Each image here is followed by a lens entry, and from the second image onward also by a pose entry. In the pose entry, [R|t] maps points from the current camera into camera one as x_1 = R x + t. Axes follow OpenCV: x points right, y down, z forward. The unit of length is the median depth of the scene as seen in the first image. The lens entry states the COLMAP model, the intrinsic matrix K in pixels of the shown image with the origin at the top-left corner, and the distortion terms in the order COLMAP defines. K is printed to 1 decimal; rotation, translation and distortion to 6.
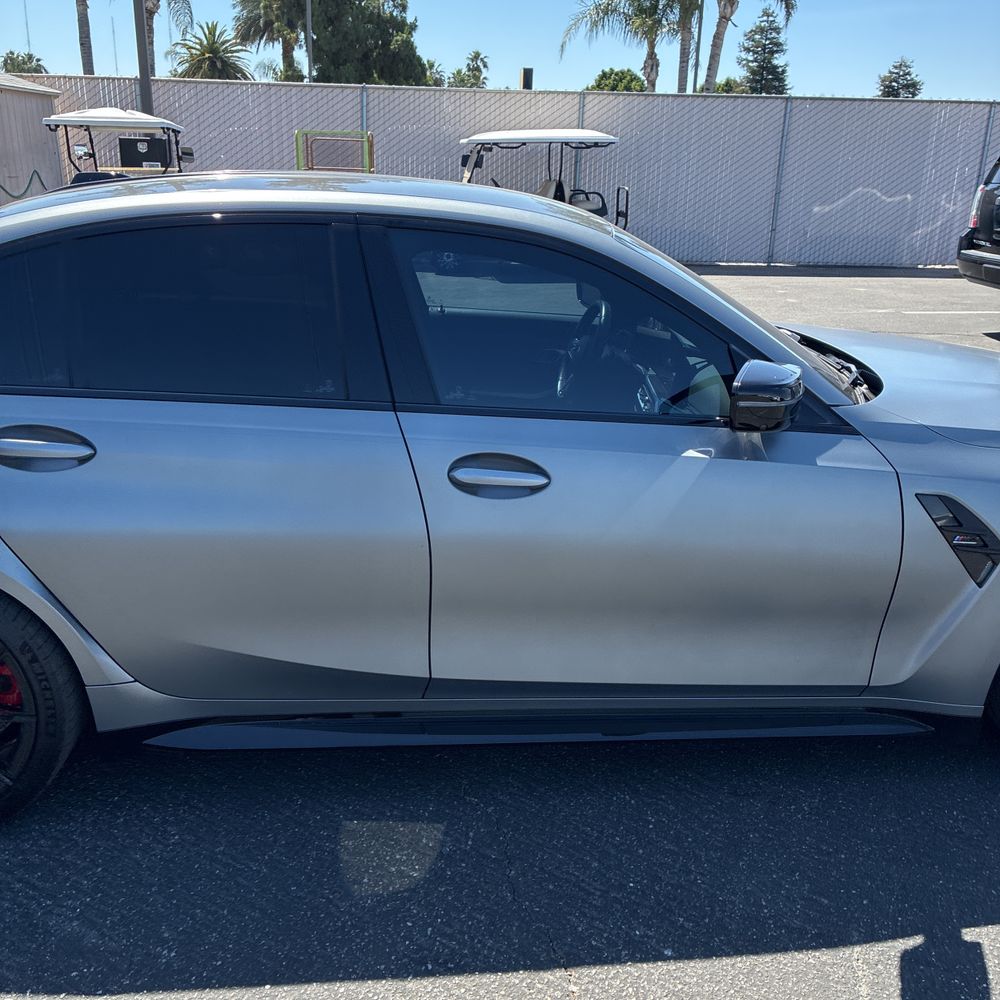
lens RADIAL K [[1019.9, 0, 500.4], [0, 1019.9, 498.4], [0, 0, 1]] dist [0.016453, 0.000000]
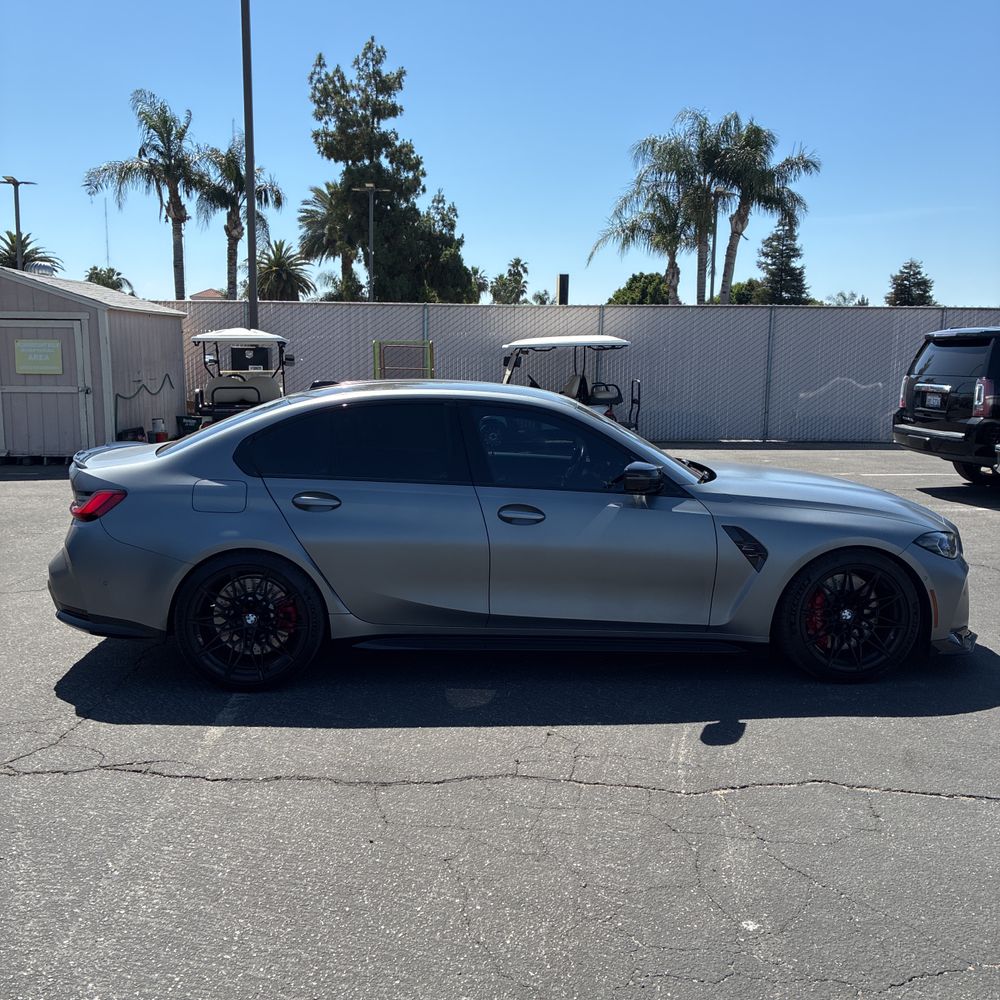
lens RADIAL K [[1019.9, 0, 495.5], [0, 1019.9, 492.7], [0, 0, 1]] dist [0.016453, 0.000000]
pose [[0.998935, -0.008258, -0.045399, 0.006173], [-0.000210, 0.983032, -0.183435, 0.048413], [0.046143, 0.183250, 0.981983, -0.167511]]
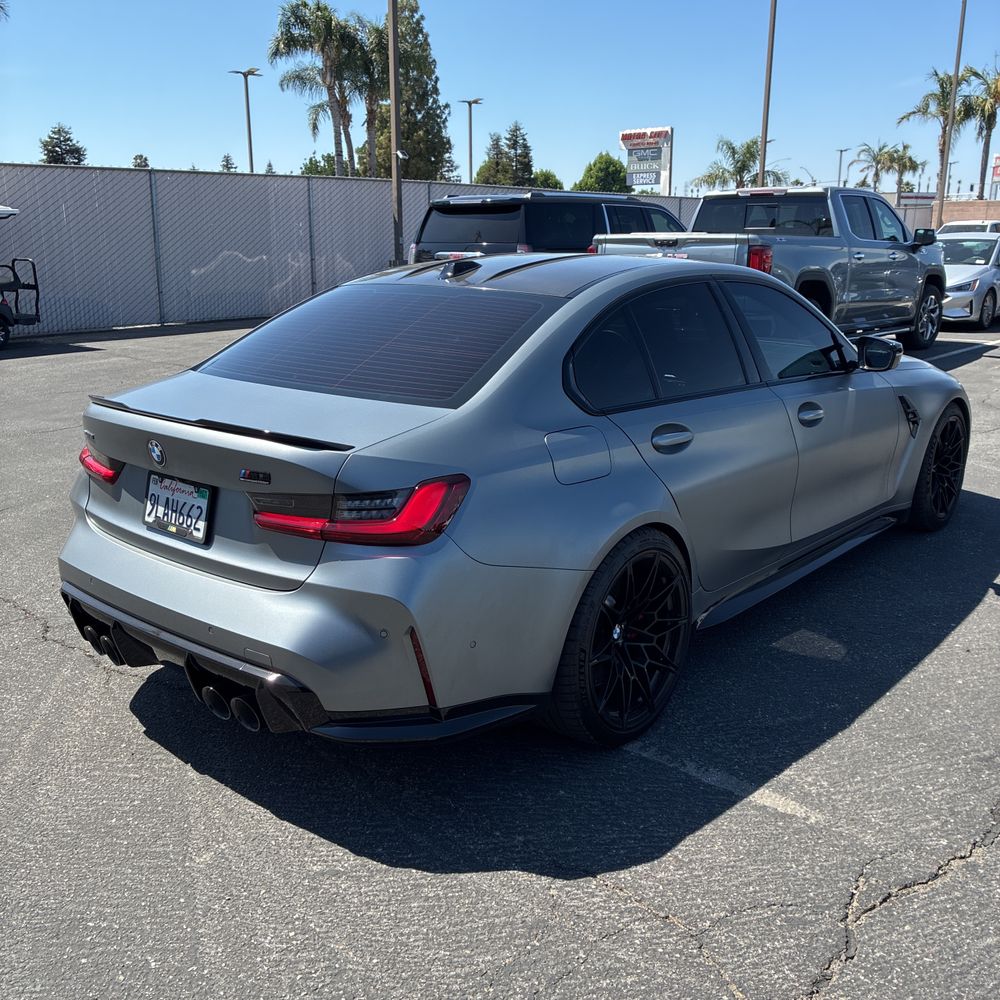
lens RADIAL K [[1019.9, 0, 506.1], [0, 1019.9, 499.5], [0, 0, 1]] dist [0.016453, 0.000000]
pose [[0.715515, -0.204295, 0.668058, -0.235040], [0.239689, 0.970029, 0.039923, -0.011246], [-0.656191, 0.131561, 0.743038, 0.007051]]
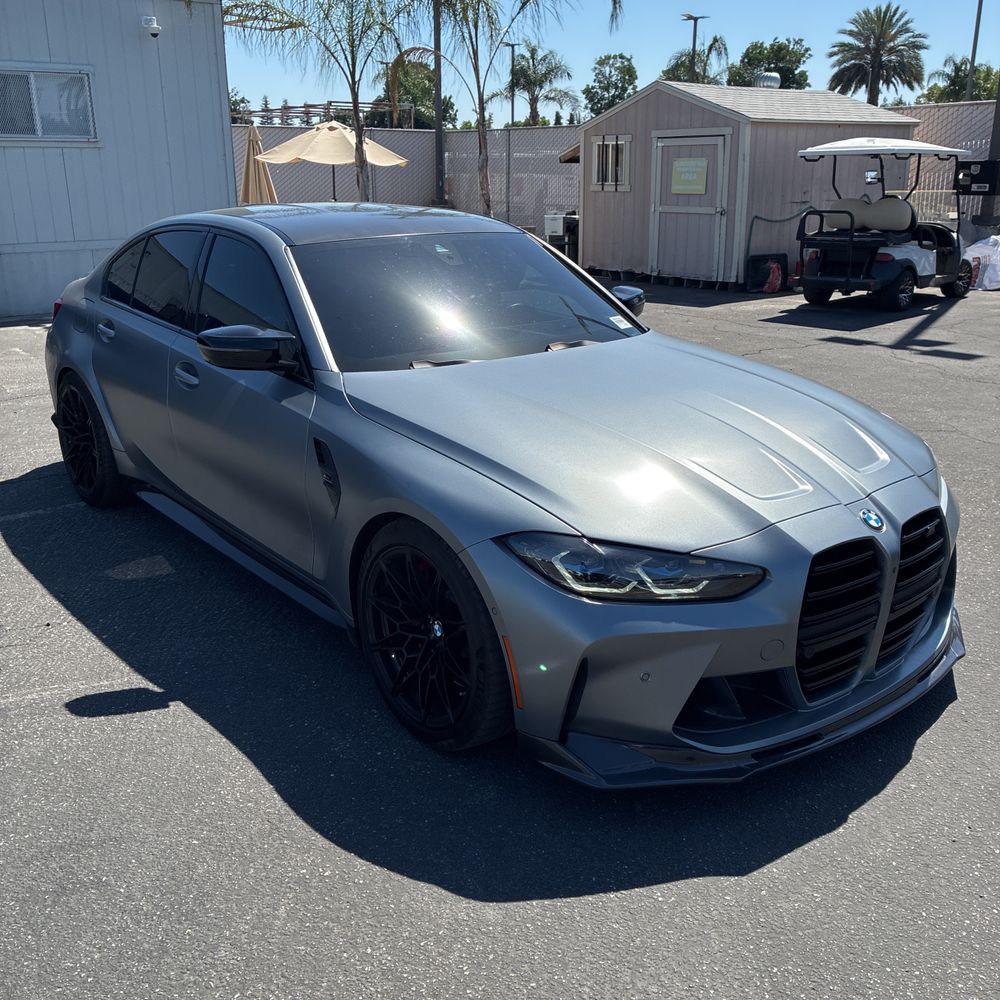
lens RADIAL K [[1019.9, 0, 498.0], [0, 1019.9, 491.7], [0, 0, 1]] dist [0.016453, 0.000000]
pose [[0.549972, 0.226948, -0.803757, 0.260176], [-0.245432, 0.963797, 0.104199, -0.021553], [0.798307, 0.139961, 0.585762, 0.062108]]
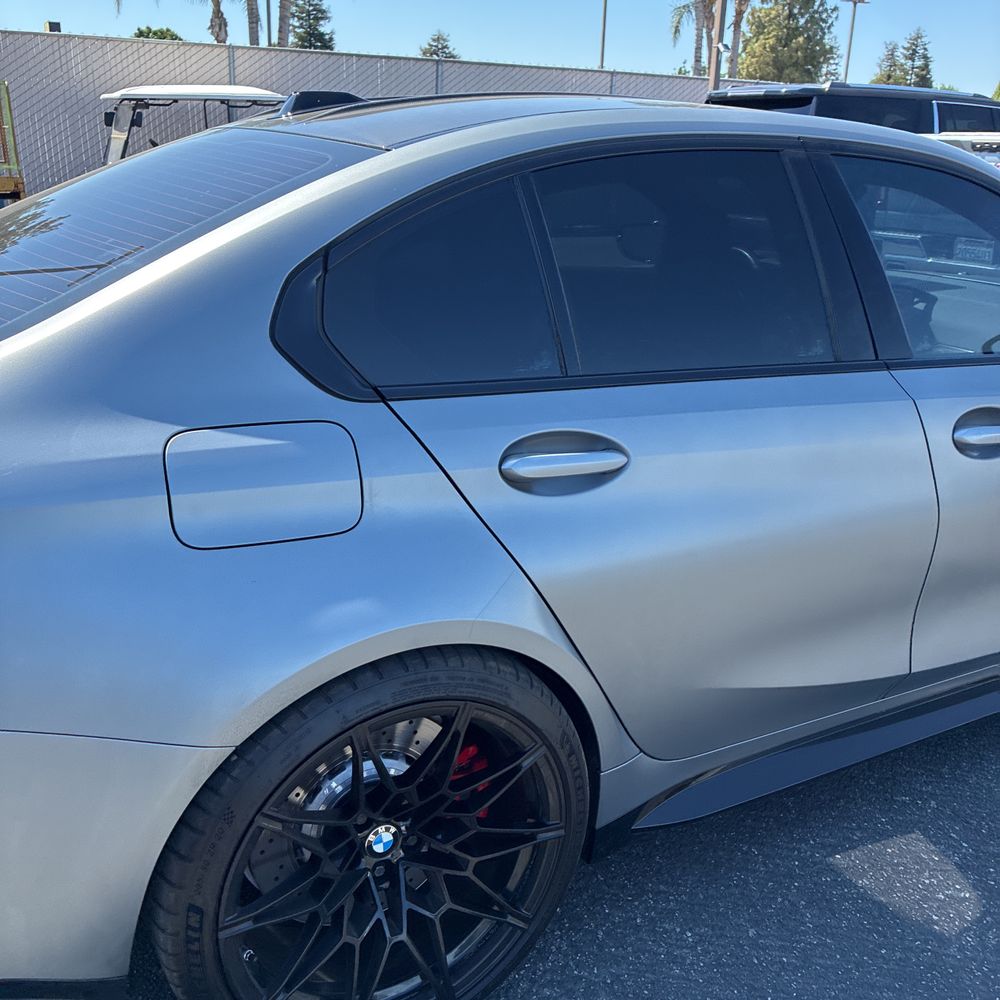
lens RADIAL K [[1019.9, 0, 497.3], [0, 1019.9, 502.8], [0, 0, 1]] dist [0.016453, 0.000000]
pose [[0.912990, -0.132672, 0.385807, -0.110103], [0.120729, 0.991153, 0.055142, -0.009347], [-0.389710, -0.003766, 0.920930, 0.051010]]
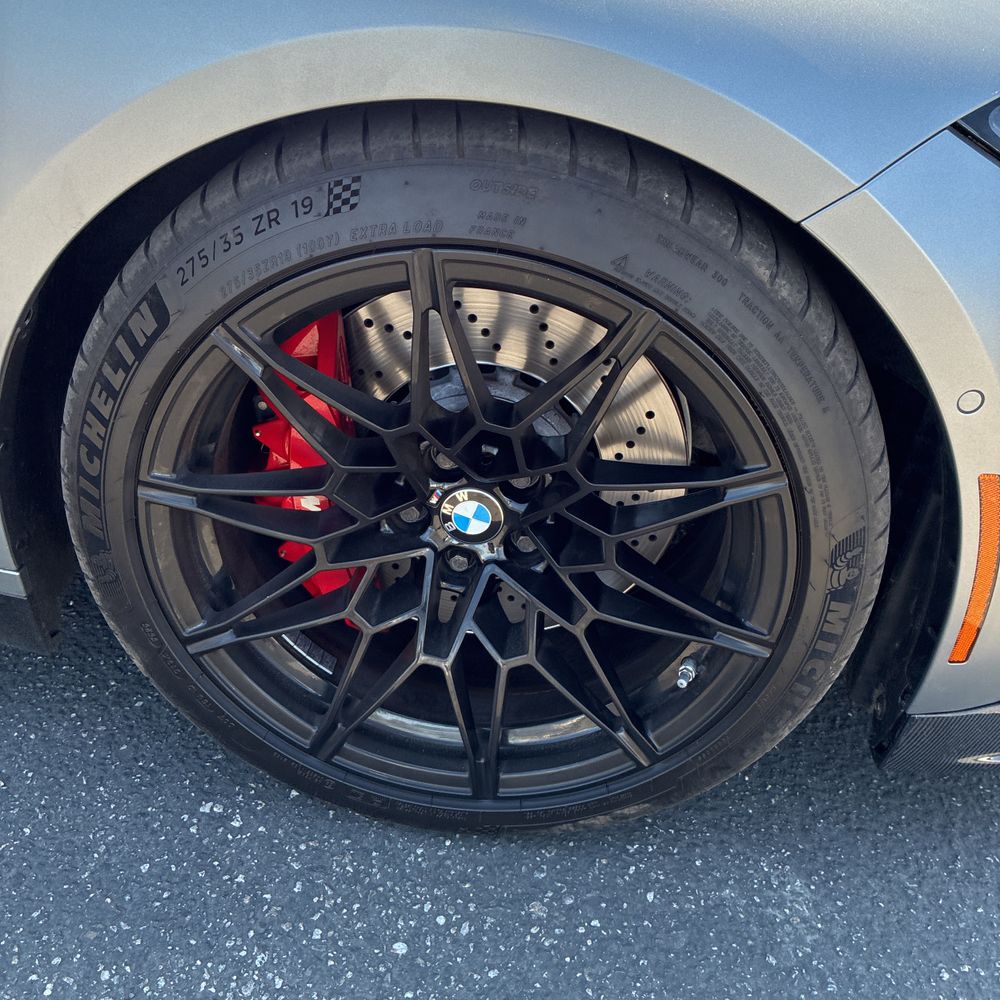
lens RADIAL K [[1019.9, 0, 497.6], [0, 1019.9, 493.5], [0, 0, 1]] dist [0.016453, 0.000000]
pose [[0.976857, 0.161928, -0.139748, 0.114053], [-0.121245, 0.957450, 0.261896, 0.009836], [0.176210, -0.238891, 0.954925, 0.114350]]
